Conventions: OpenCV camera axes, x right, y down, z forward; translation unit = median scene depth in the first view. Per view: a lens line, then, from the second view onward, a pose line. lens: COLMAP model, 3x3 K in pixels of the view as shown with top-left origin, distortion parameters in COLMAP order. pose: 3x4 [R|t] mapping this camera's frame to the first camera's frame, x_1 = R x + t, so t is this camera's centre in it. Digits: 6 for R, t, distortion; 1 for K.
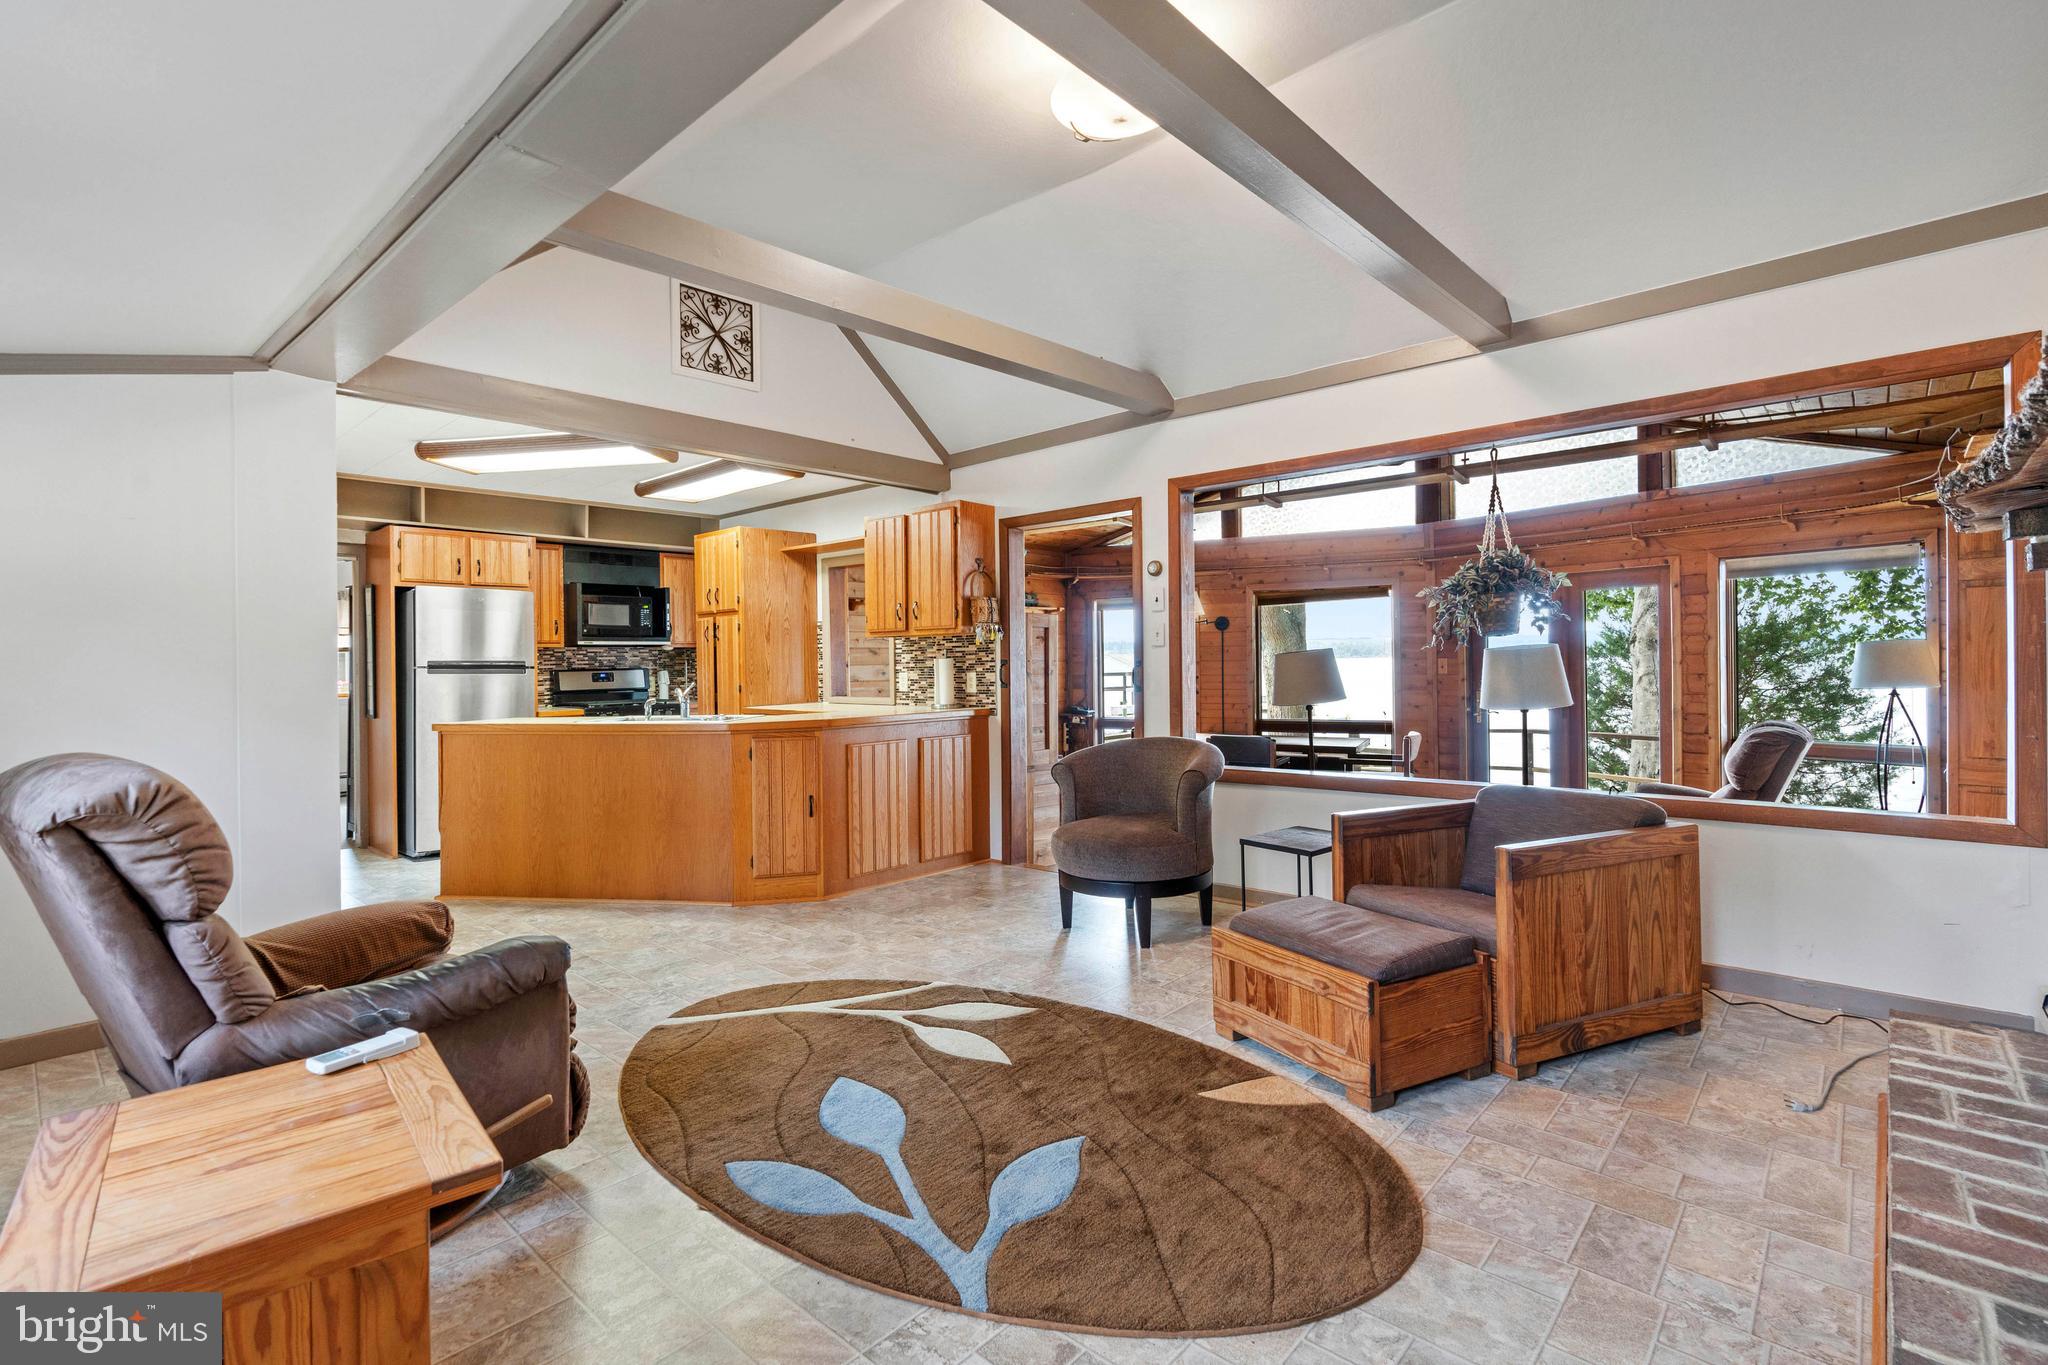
lens RADIAL K [[939.6, 0, 1015.1], [0, 939.6, 663.0], [0, 0, 1]] dist [-0.005861, -0.000349]
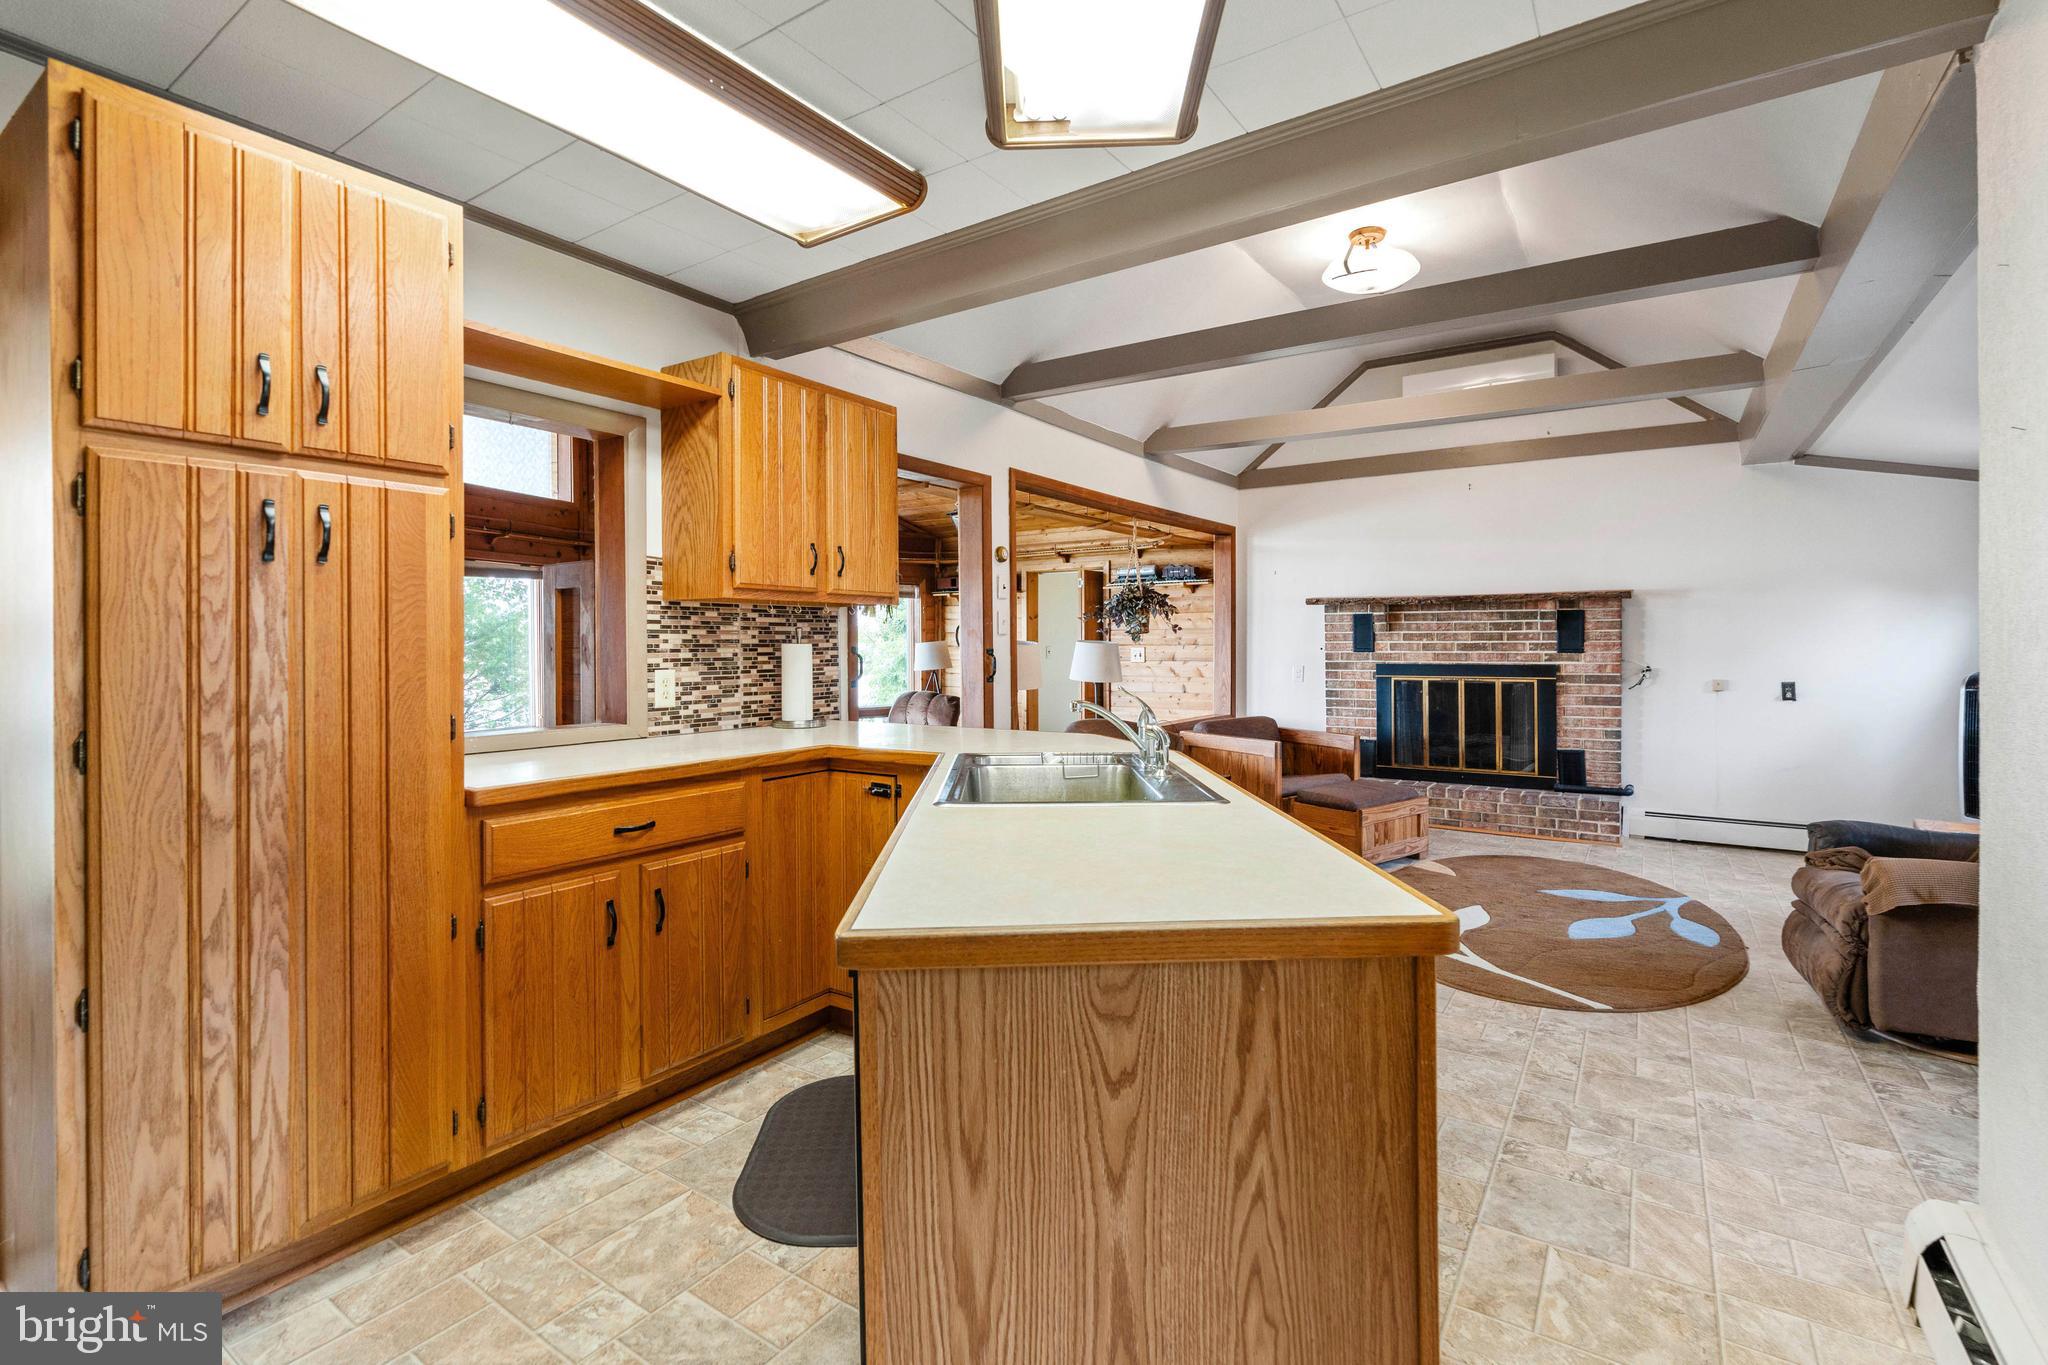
lens RADIAL K [[939.6, 0, 1015.1], [0, 939.6, 663.0], [0, 0, 1]] dist [-0.005861, -0.000349]
pose [[-0.142215, -0.004284, 0.989827, -0.615823], [0.007119, 0.999960, 0.005351, 0.004890], [-0.989810, 0.007807, -0.142179, 0.851822]]
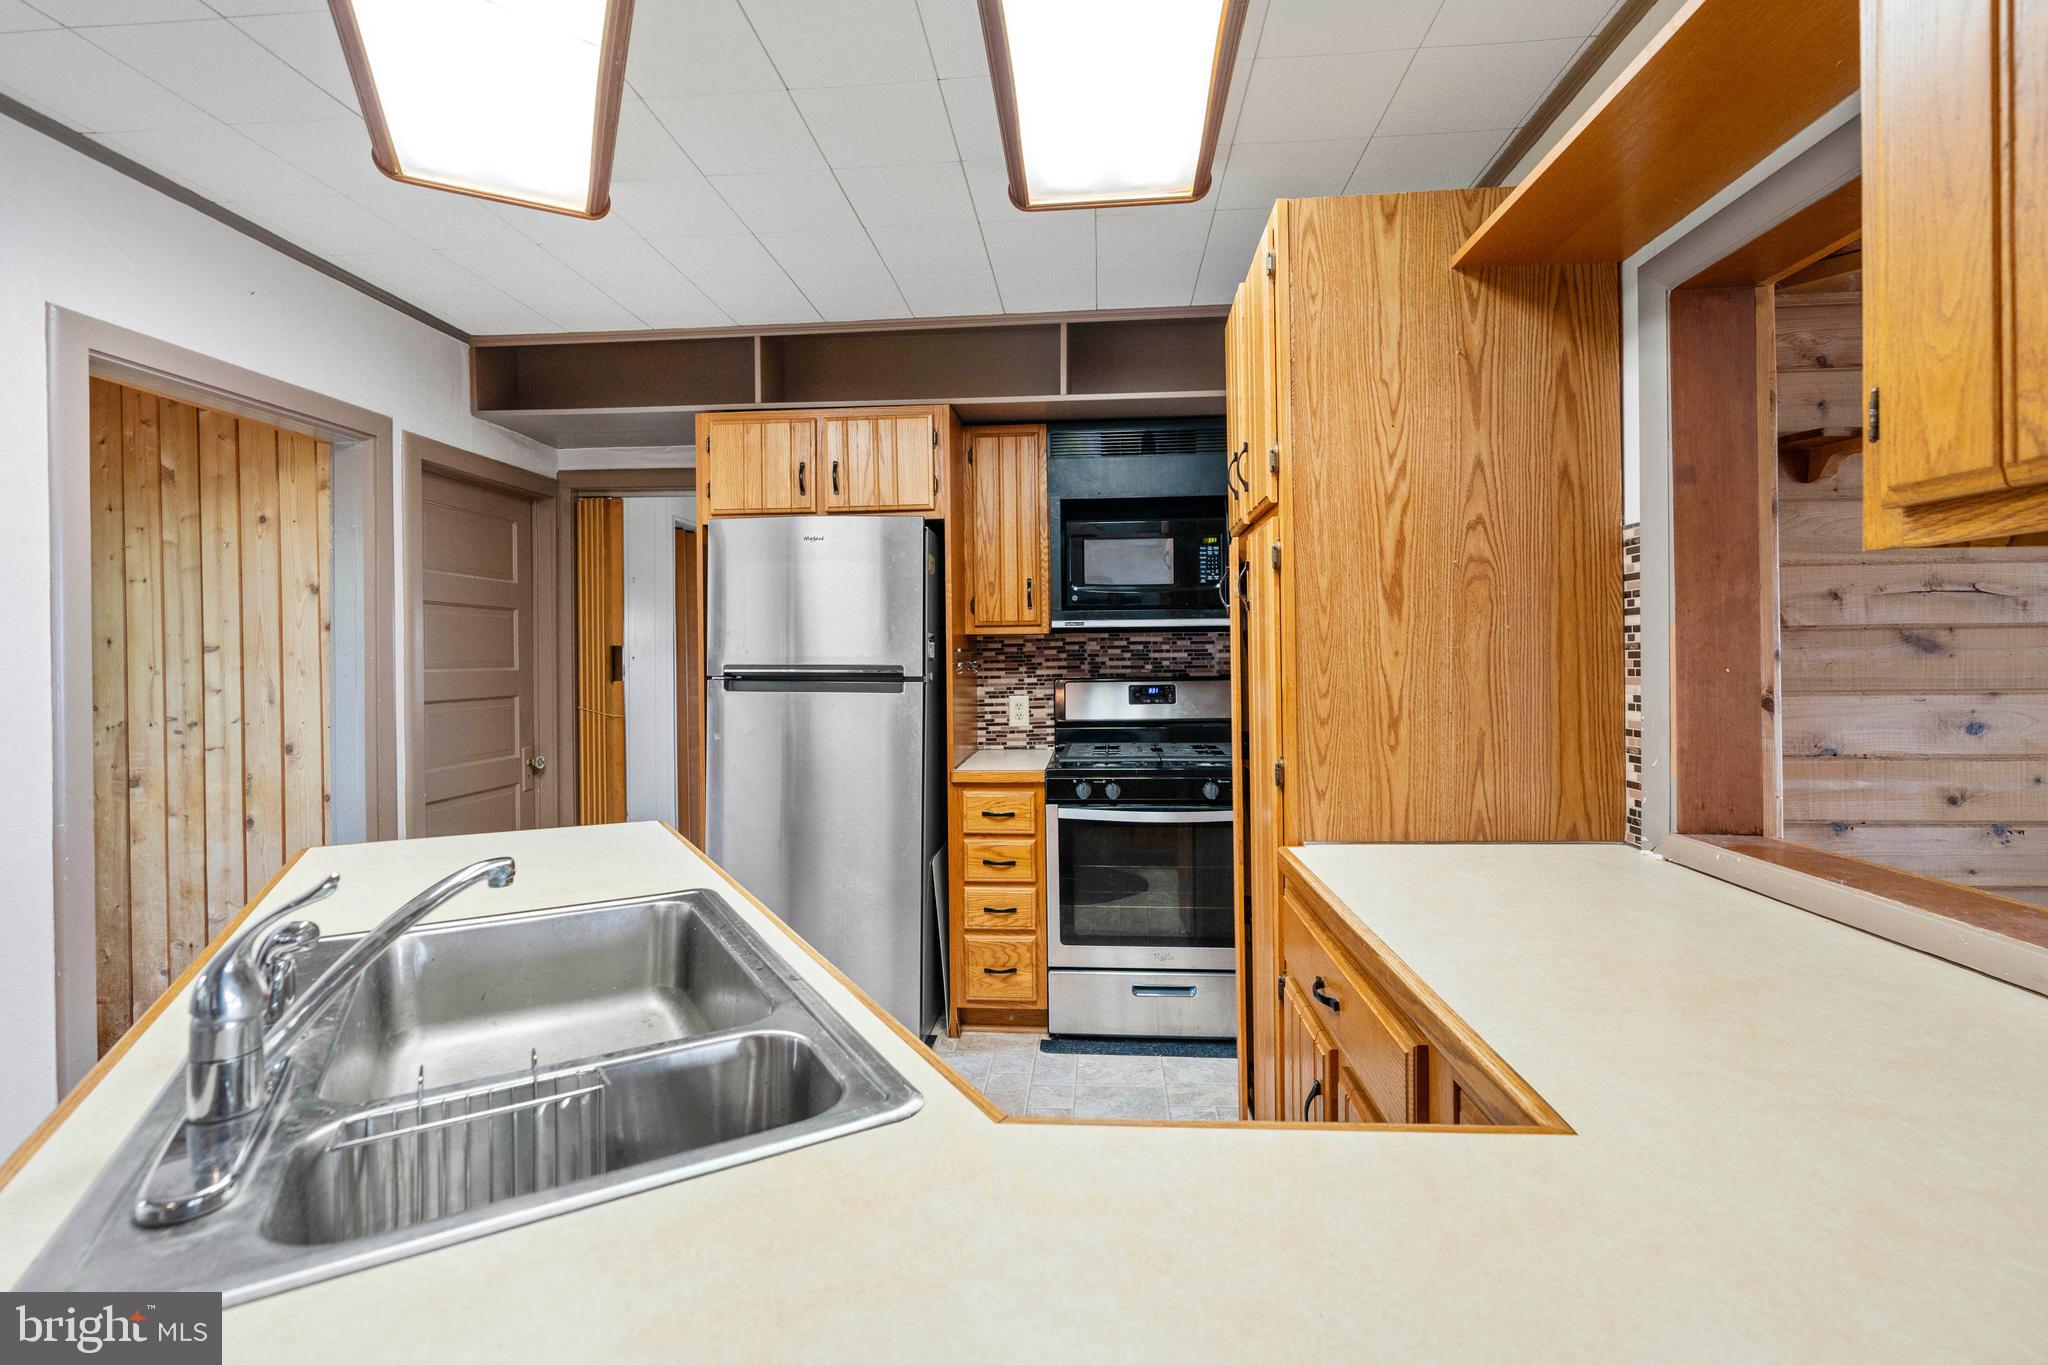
lens RADIAL K [[922.6, 0, 1026.7], [0, 922.6, 650.2], [0, 0, 1]] dist [-0.003508, -0.000068]
pose [[0.614467, 0.005550, -0.788923, -0.118587], [-0.000292, 0.999977, 0.006808, -0.012690], [0.788942, -0.003953, 0.614454, 0.757220]]
